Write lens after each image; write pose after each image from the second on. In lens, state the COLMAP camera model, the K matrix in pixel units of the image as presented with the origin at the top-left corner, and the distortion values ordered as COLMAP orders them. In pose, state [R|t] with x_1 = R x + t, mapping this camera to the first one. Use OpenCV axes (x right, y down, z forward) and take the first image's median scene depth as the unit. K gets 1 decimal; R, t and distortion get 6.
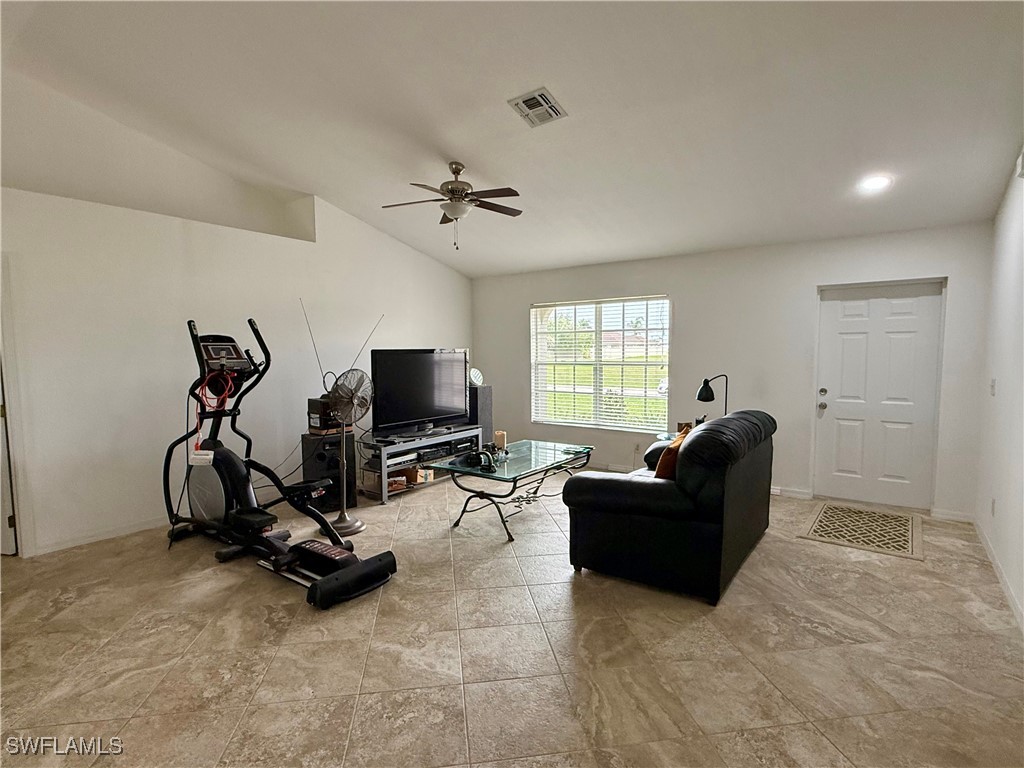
lens RADIAL K [[509.1, 0, 512.7], [0, 509.1, 385.0], [0, 0, 1]] dist [-0.001048, -0.000367]
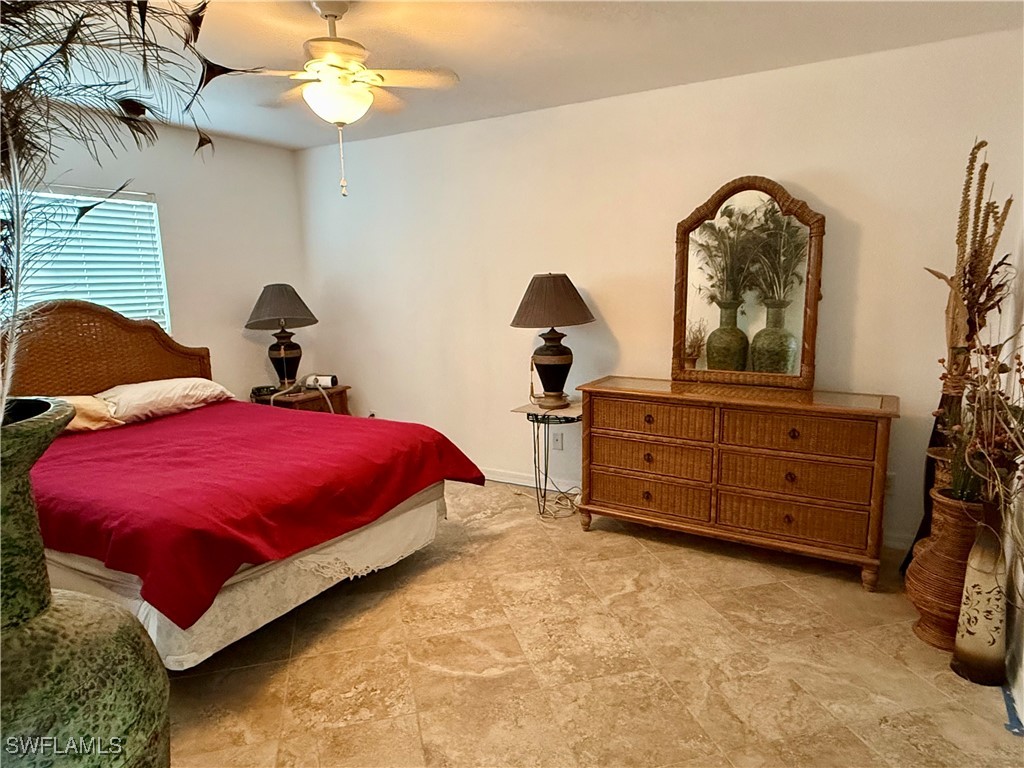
lens RADIAL K [[615.8, 0, 512.5], [0, 615.8, 385.2], [0, 0, 1]] dist [0.008444, -0.001308]
pose [[-0.995410, 0.040608, -0.086661, -0.395835], [0.018275, 0.969506, 0.244383, -0.109389], [0.093942, 0.241678, -0.965798, 1.859038]]
